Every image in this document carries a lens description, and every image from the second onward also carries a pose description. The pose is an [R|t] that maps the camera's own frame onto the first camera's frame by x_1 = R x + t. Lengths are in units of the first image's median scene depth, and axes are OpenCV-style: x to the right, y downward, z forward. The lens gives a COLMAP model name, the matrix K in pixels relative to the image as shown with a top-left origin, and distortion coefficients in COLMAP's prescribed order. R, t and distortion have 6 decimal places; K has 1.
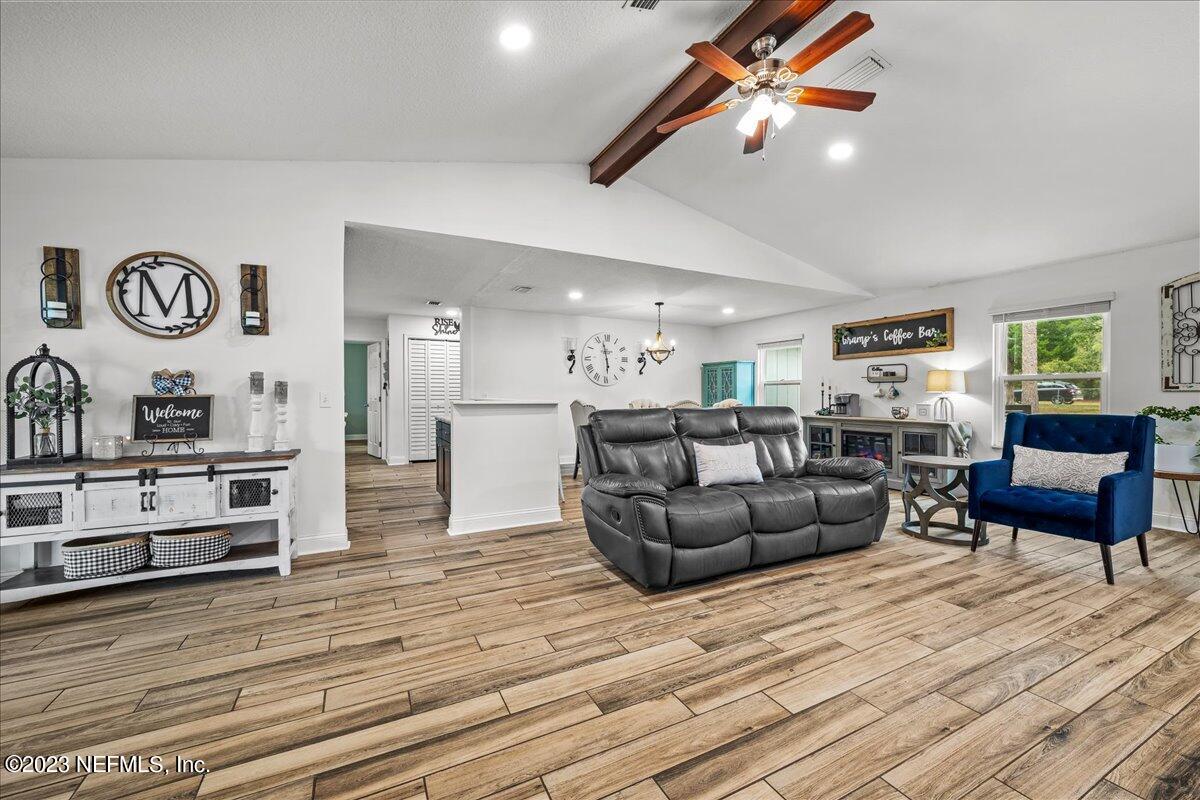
lens RADIAL K [[474.5, 0, 594.9], [0, 474.5, 400.7], [0, 0, 1]] dist [-0.000690, 0.000247]
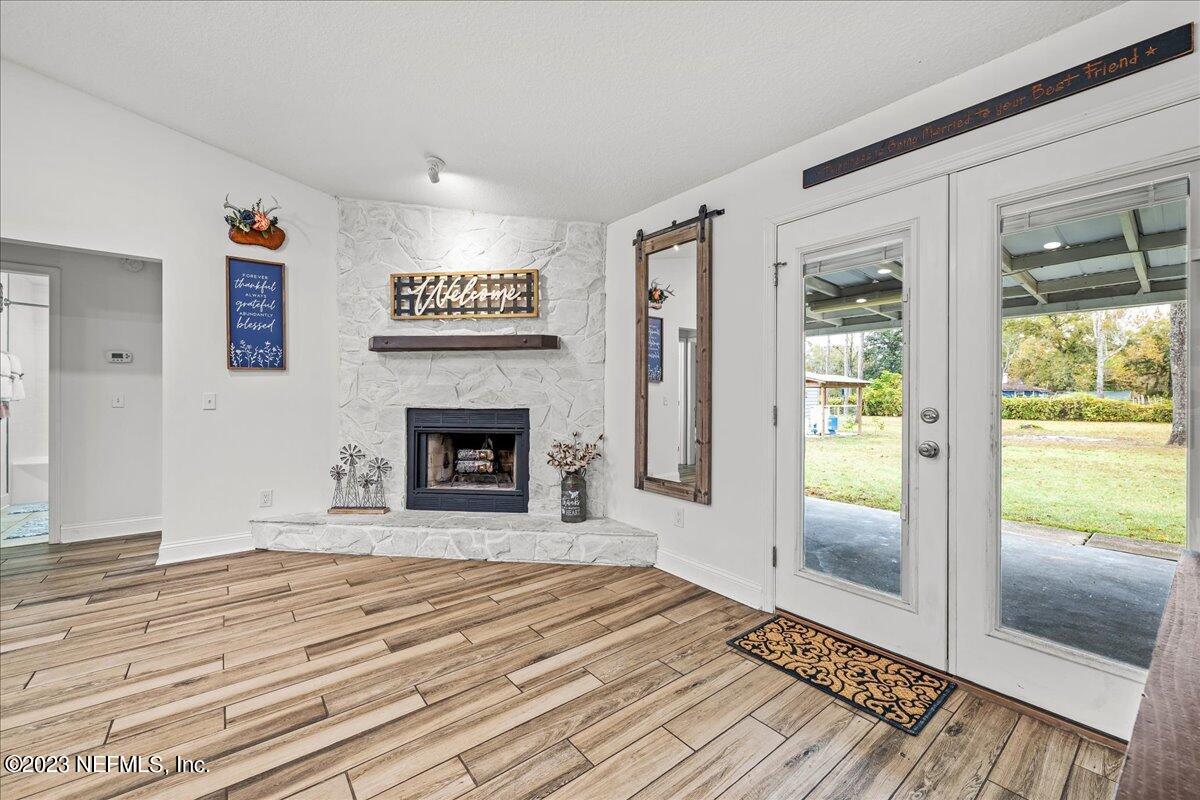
lens RADIAL K [[474.5, 0, 594.1], [0, 474.5, 393.7], [0, 0, 1]] dist [-0.000690, 0.000247]
pose [[-0.979619, -0.003733, -0.200830, -0.181399], [-0.005981, 0.999926, 0.010584, -0.006443], [0.200776, 0.011570, -0.979569, 0.415323]]
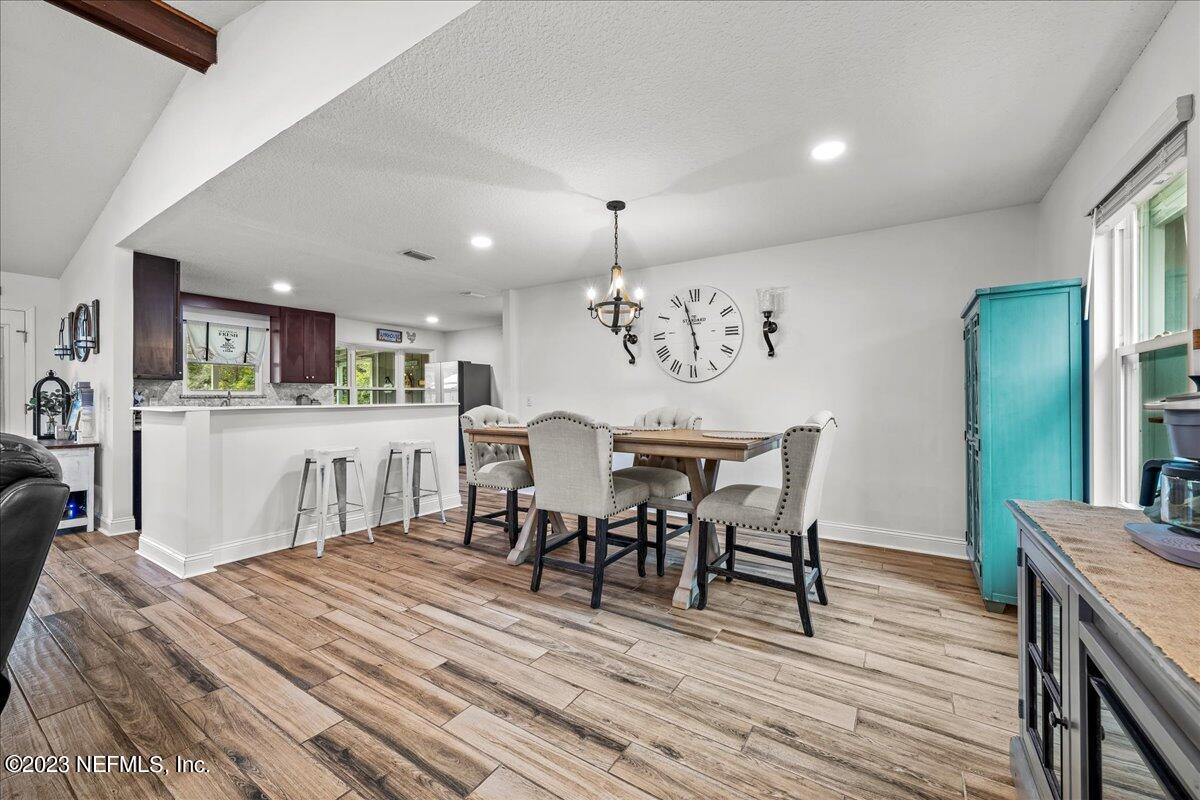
lens RADIAL K [[474.5, 0, 591.8], [0, 474.5, 397.8], [0, 0, 1]] dist [-0.000690, 0.000247]
pose [[0.495366, -0.001339, -0.868684, 0.451911], [-0.009295, 0.999933, -0.006842, -0.008642], [0.868635, 0.011464, 0.495320, 0.636810]]
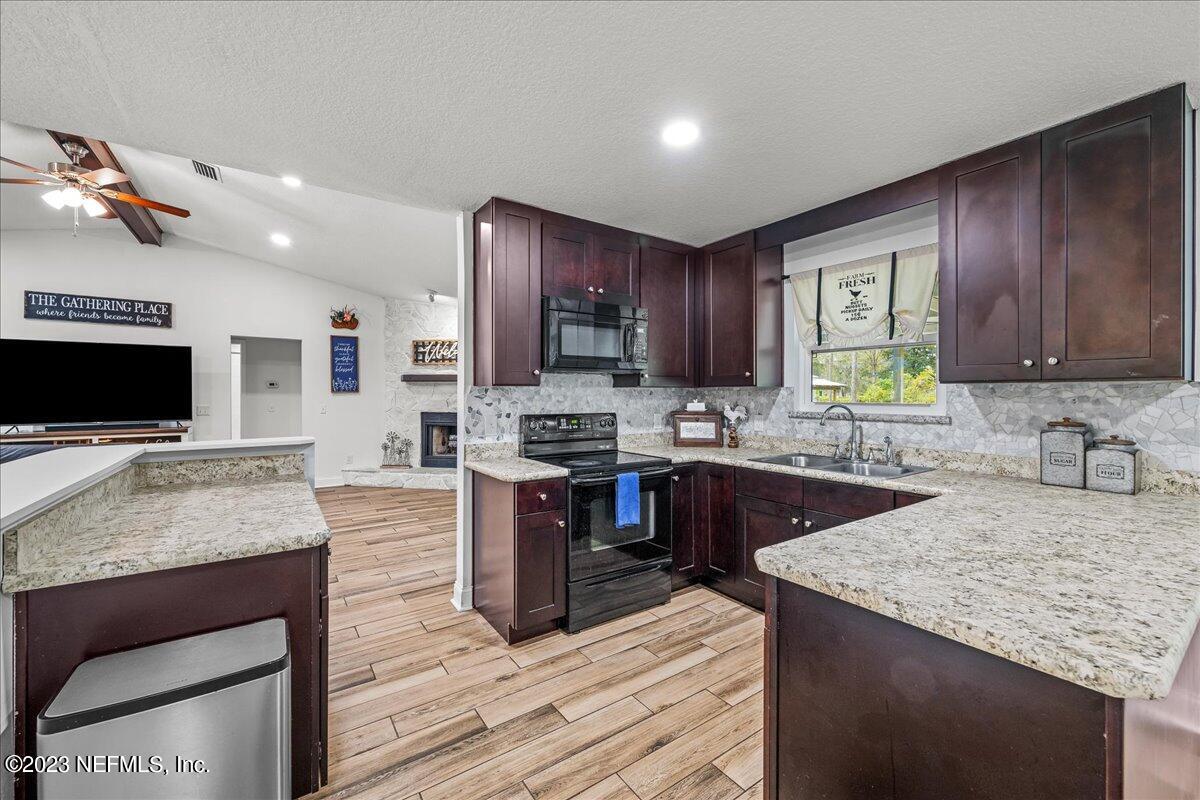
lens RADIAL K [[474.5, 0, 595.7], [0, 474.5, 395.0], [0, 0, 1]] dist [-0.000690, 0.000247]
pose [[-0.990002, -0.002141, -0.141037, -0.290725], [-0.004333, 0.999875, 0.015232, -0.032731], [0.140986, 0.015690, -0.989887, 0.833763]]
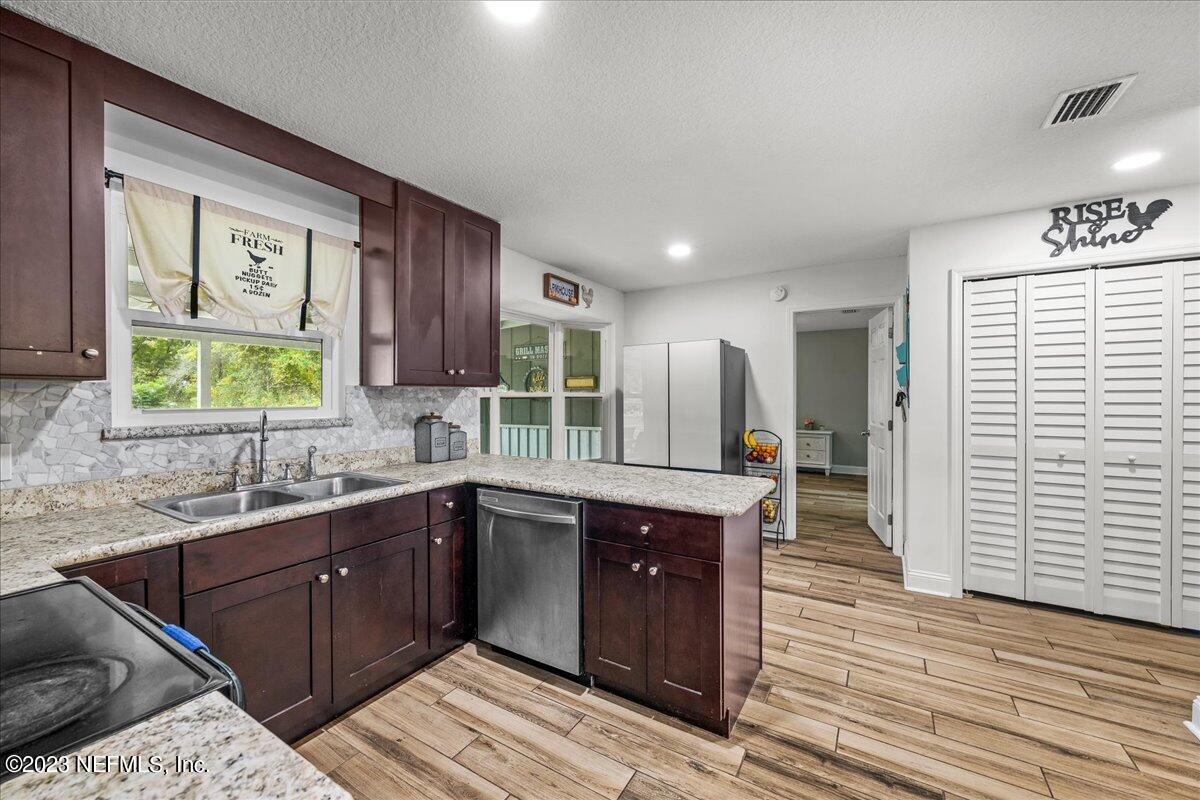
lens RADIAL K [[474.5, 0, 593.8], [0, 474.5, 398.8], [0, 0, 1]] dist [-0.000690, 0.000247]
pose [[0.520150, 0.004857, -0.854061, -0.212003], [-0.009343, 0.999956, -0.000004, -0.028799], [0.854024, 0.007981, 0.520173, 0.523766]]
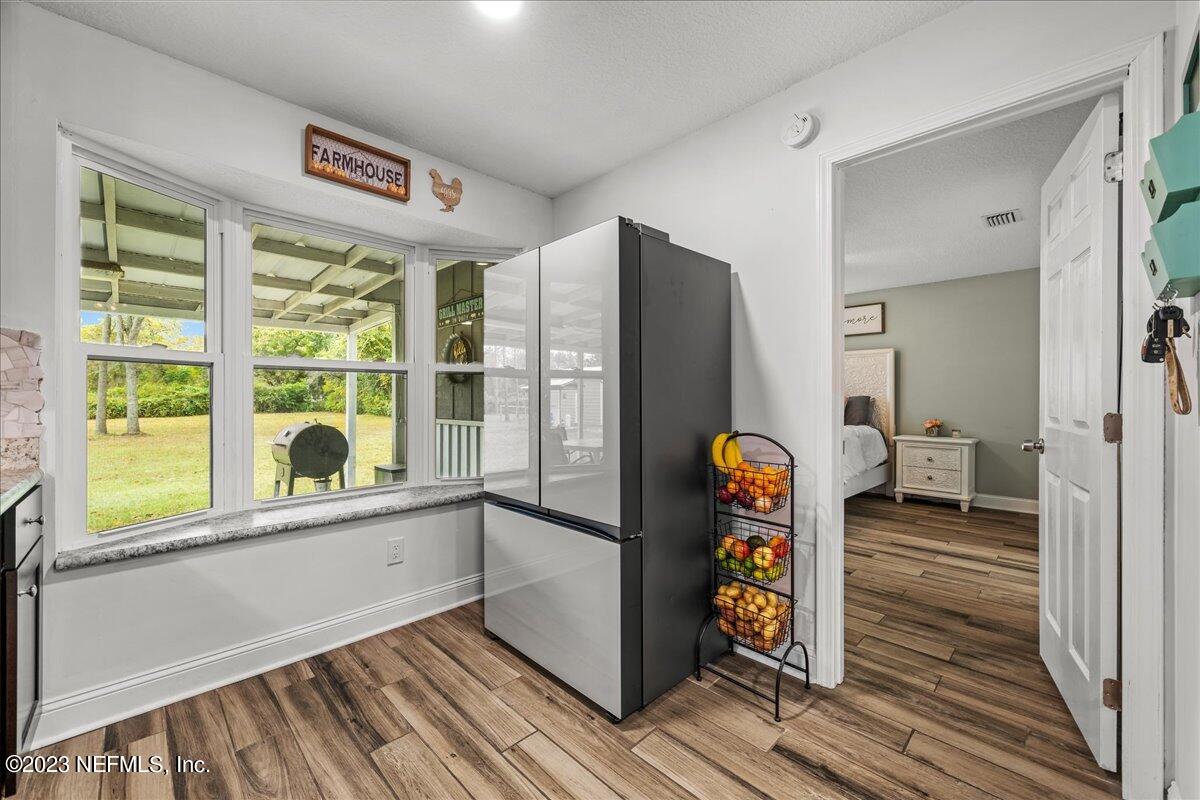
lens RADIAL K [[474.5, 0, 592.0], [0, 474.5, 395.6], [0, 0, 1]] dist [-0.000690, 0.000247]
pose [[0.304483, -0.002210, -0.952515, -0.367955], [-0.014165, 0.999876, -0.006848, -0.011481], [0.952412, 0.015577, 0.304414, 0.814451]]
